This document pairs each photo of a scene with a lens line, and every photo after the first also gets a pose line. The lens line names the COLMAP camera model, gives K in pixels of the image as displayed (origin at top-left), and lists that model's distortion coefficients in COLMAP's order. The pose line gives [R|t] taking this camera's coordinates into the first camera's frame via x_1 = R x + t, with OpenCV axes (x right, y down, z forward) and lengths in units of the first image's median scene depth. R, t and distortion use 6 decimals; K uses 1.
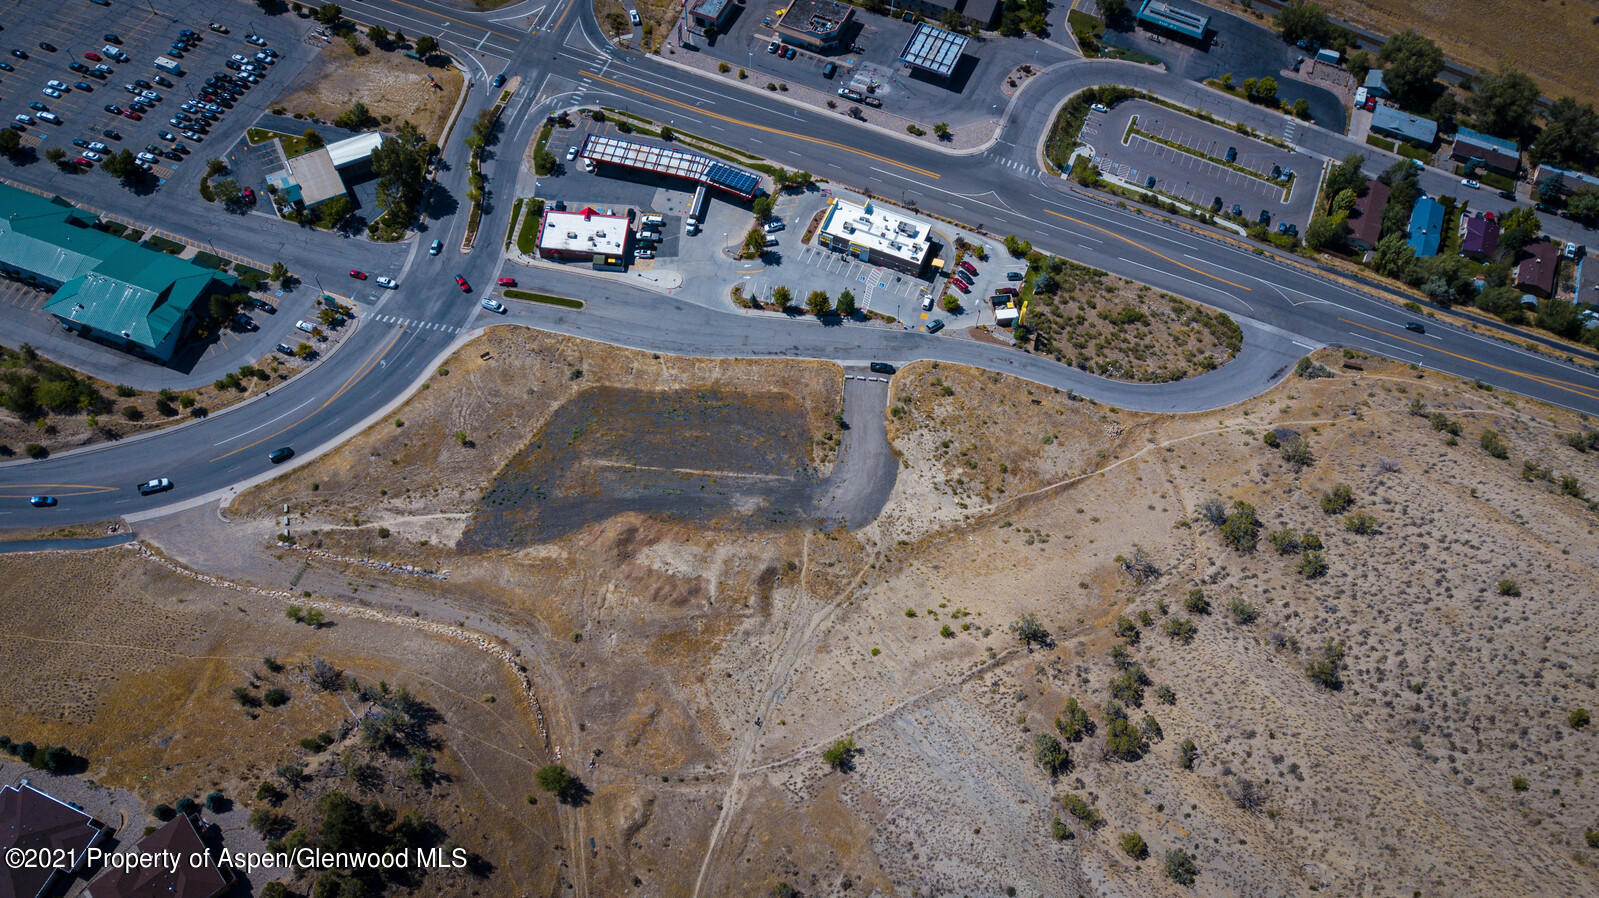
lens RADIAL K [[1172.0, 0, 799.5], [0, 1172.0, 449.0], [0, 0, 1]] dist [0.065647, -0.132410]
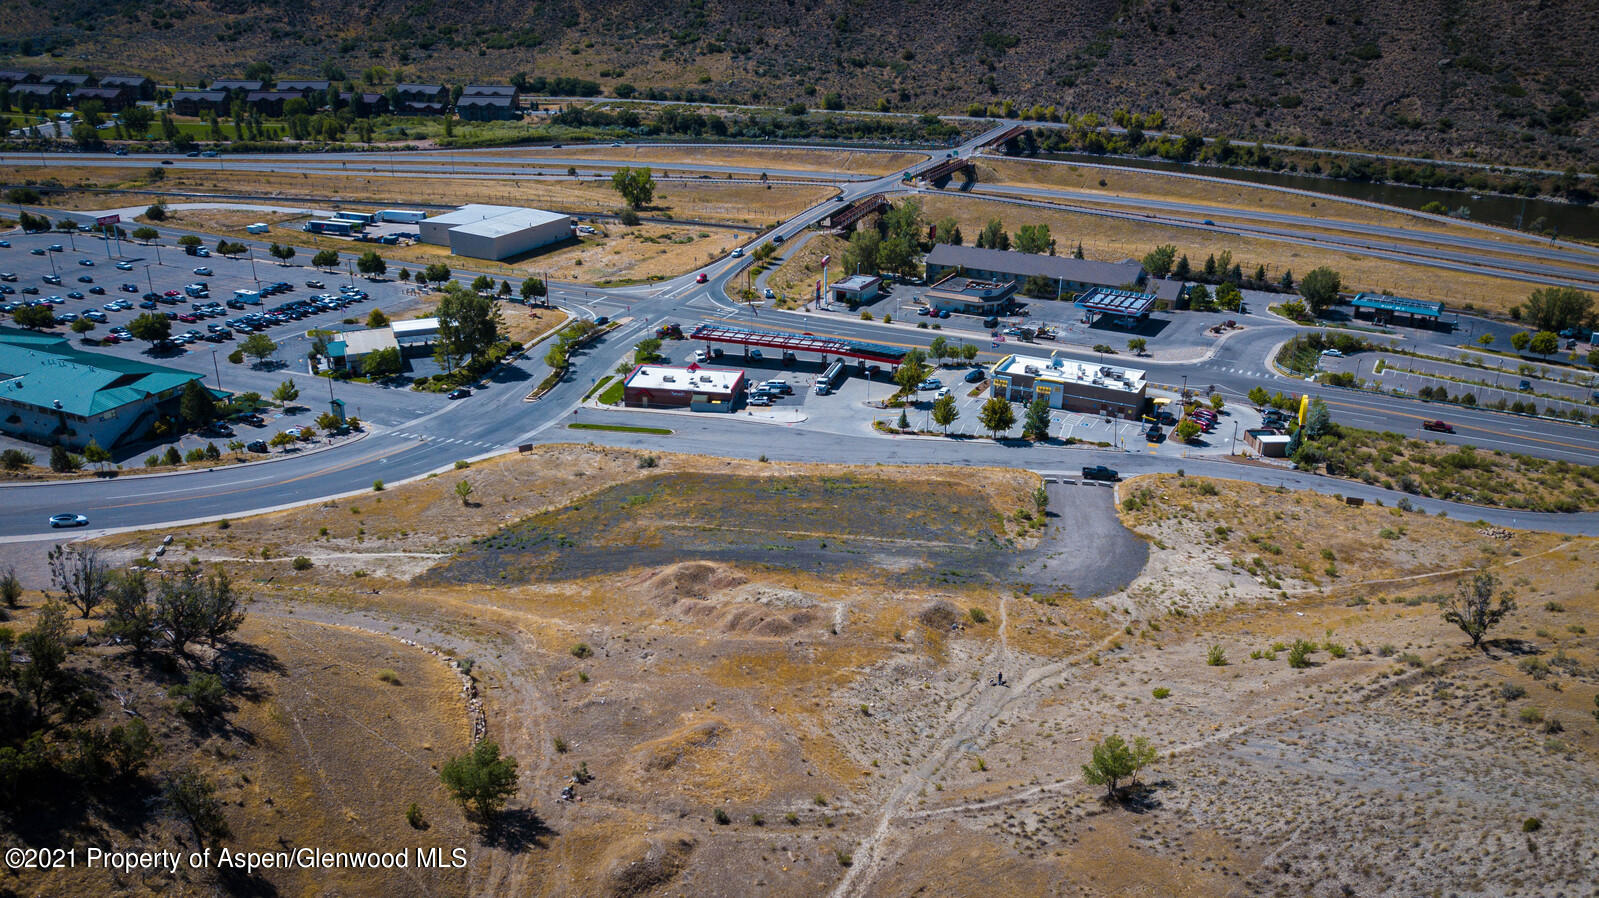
lens RADIAL K [[1208.1, 0, 799.5], [0, 1208.1, 449.0], [0, 0, 1]] dist [0.018090, -0.000807]
pose [[0.995423, 0.009479, -0.095091, -0.035236], [-0.066006, 0.787764, -0.612431, 0.363772], [0.069104, 0.615905, 0.784784, 0.454425]]
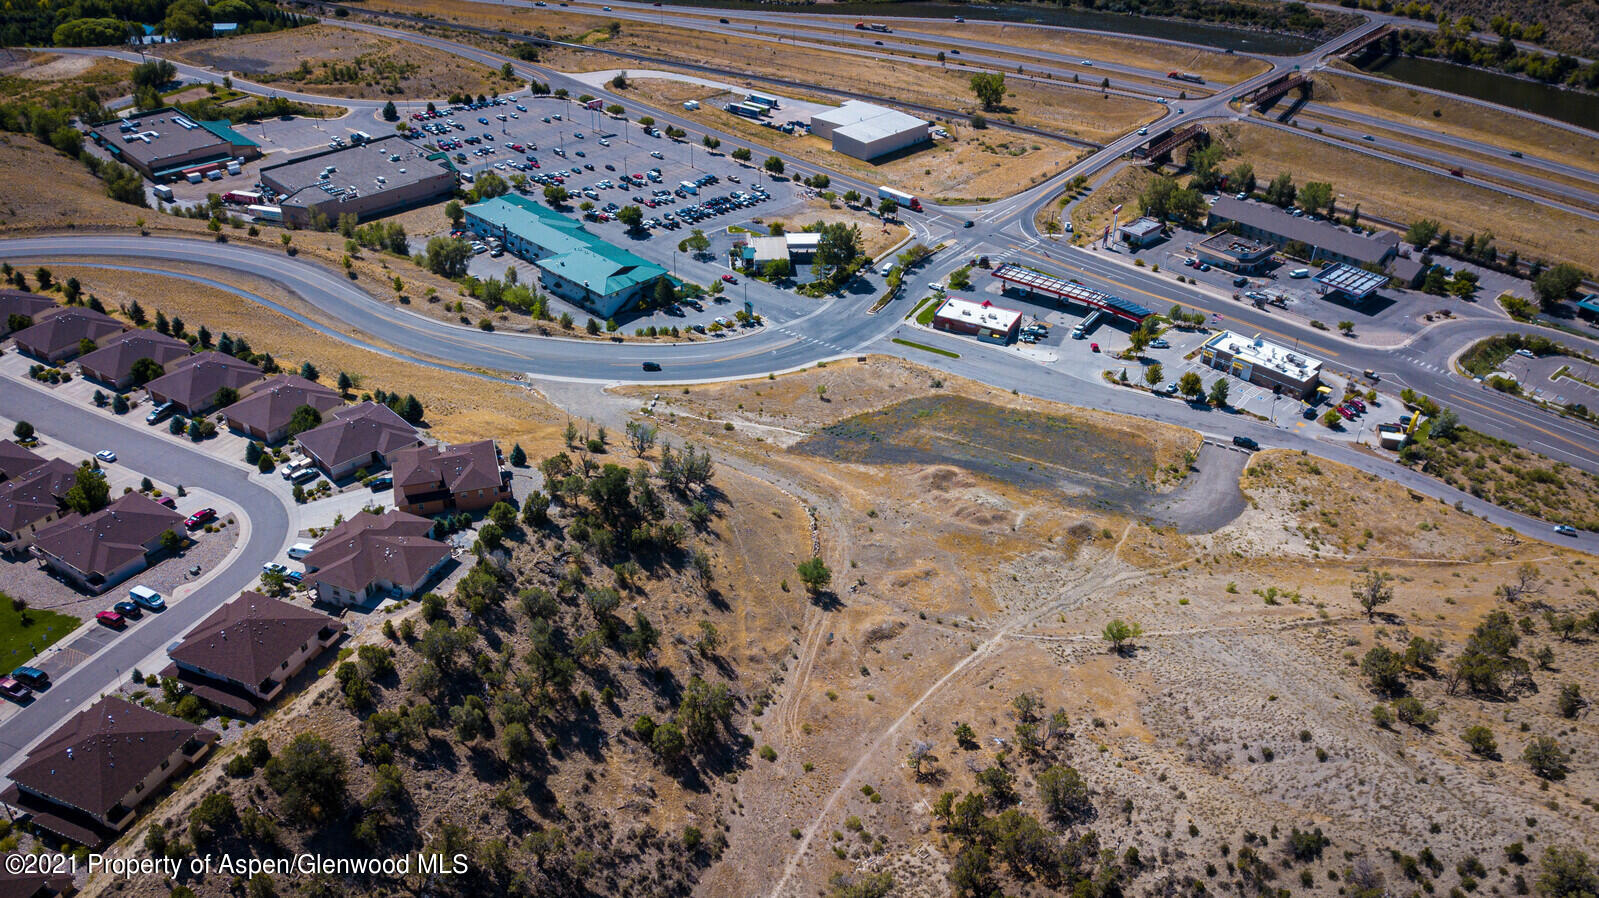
lens RADIAL K [[1202.1, 0, 778.1], [0, 1202.1, 454.2], [0, 0, 1]] dist [-0.005191, -0.004939]
pose [[0.913718, 0.200061, -0.353687, 0.072993], [-0.342028, 0.848606, -0.403589, 0.480503], [0.219398, 0.489738, 0.843814, 0.095488]]
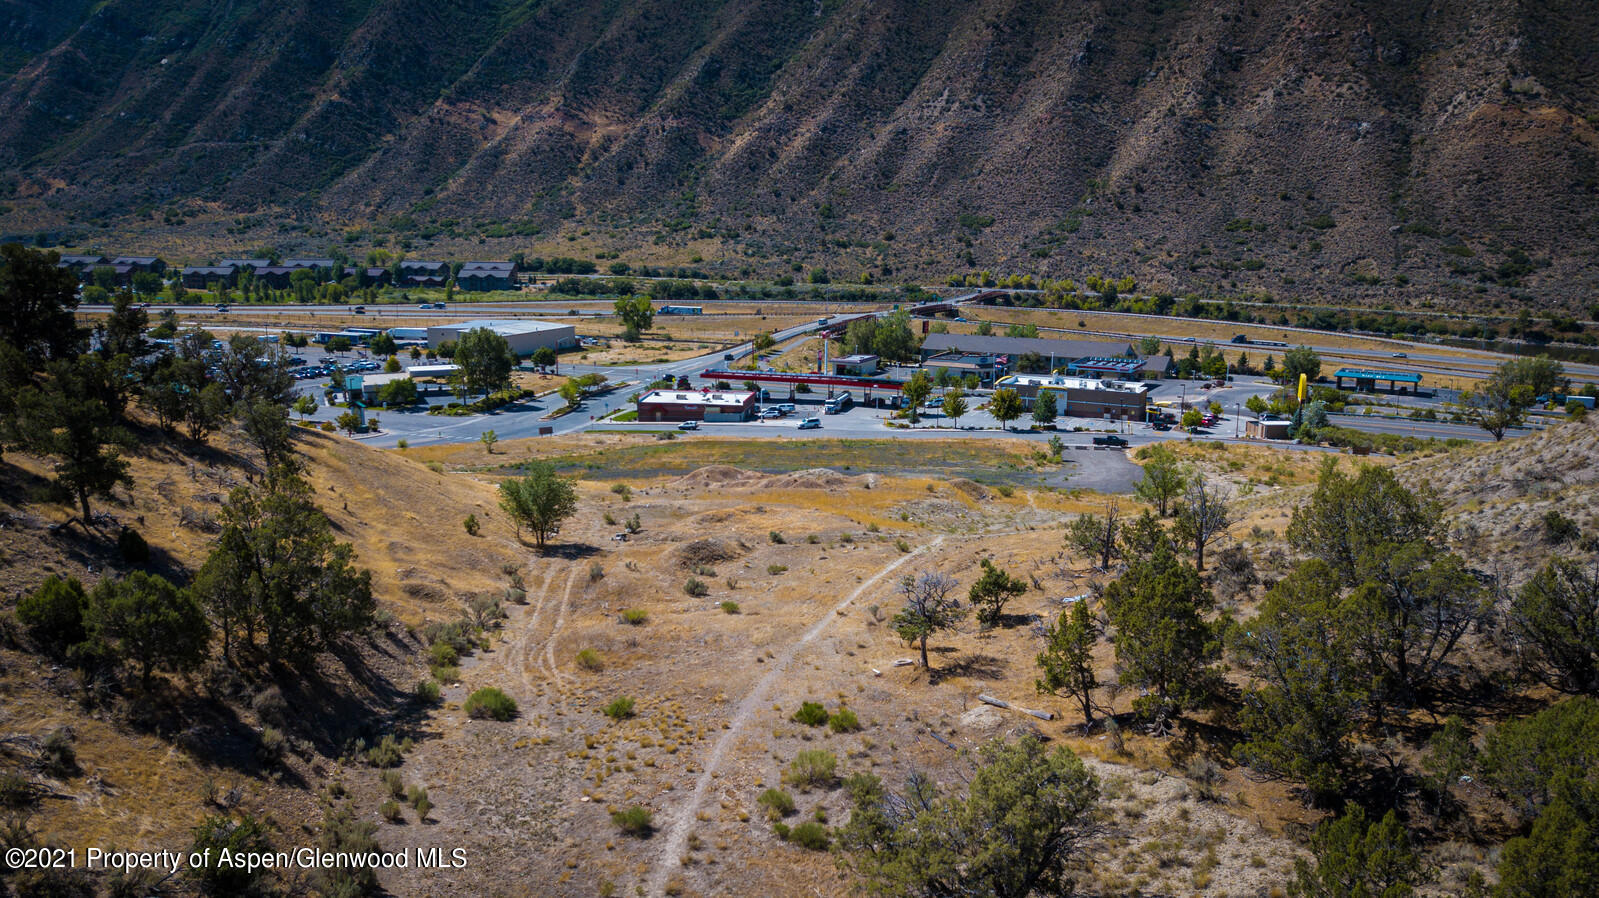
lens RADIAL K [[1209.8, 0, 799.5], [0, 1209.8, 449.0], [0, 0, 1]] dist [0.036037, -0.036666]
pose [[0.996956, -0.012800, -0.076911, -0.057105], [-0.049539, 0.657746, -0.751609, 0.489211], [0.060209, 0.753131, 0.655110, 0.548448]]
